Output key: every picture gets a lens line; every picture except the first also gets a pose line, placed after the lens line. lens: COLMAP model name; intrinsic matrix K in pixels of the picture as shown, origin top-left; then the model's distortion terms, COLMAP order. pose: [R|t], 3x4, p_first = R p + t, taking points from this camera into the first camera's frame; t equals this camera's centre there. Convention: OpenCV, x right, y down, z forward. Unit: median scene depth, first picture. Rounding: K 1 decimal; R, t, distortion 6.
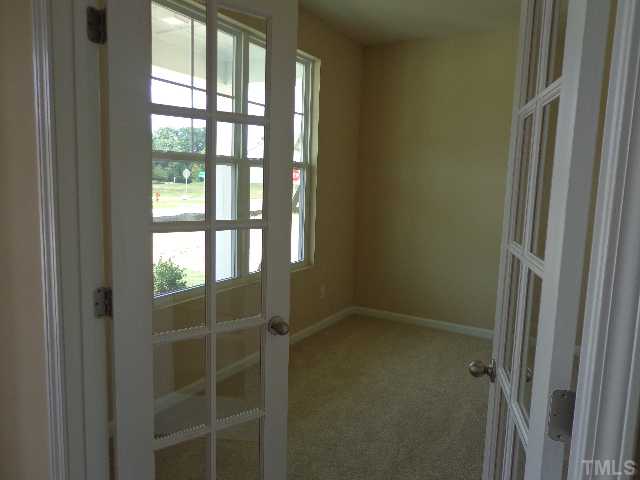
lens RADIAL K [[477.8, 0, 319.3], [0, 477.8, 239.5], [0, 0, 1]] dist [0.040451, 0.014936]
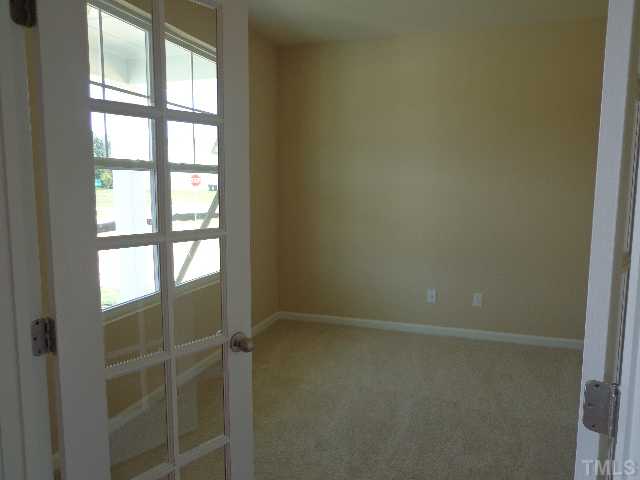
lens RADIAL K [[477.8, 0, 320.1], [0, 477.8, 240.9], [0, 0, 1]] dist [0.040451, 0.014936]
pose [[0.980447, -0.049739, 0.190392, -0.102634], [0.050427, 0.998727, 0.001236, -0.009233], [-0.190211, 0.008389, 0.981707, 0.062612]]
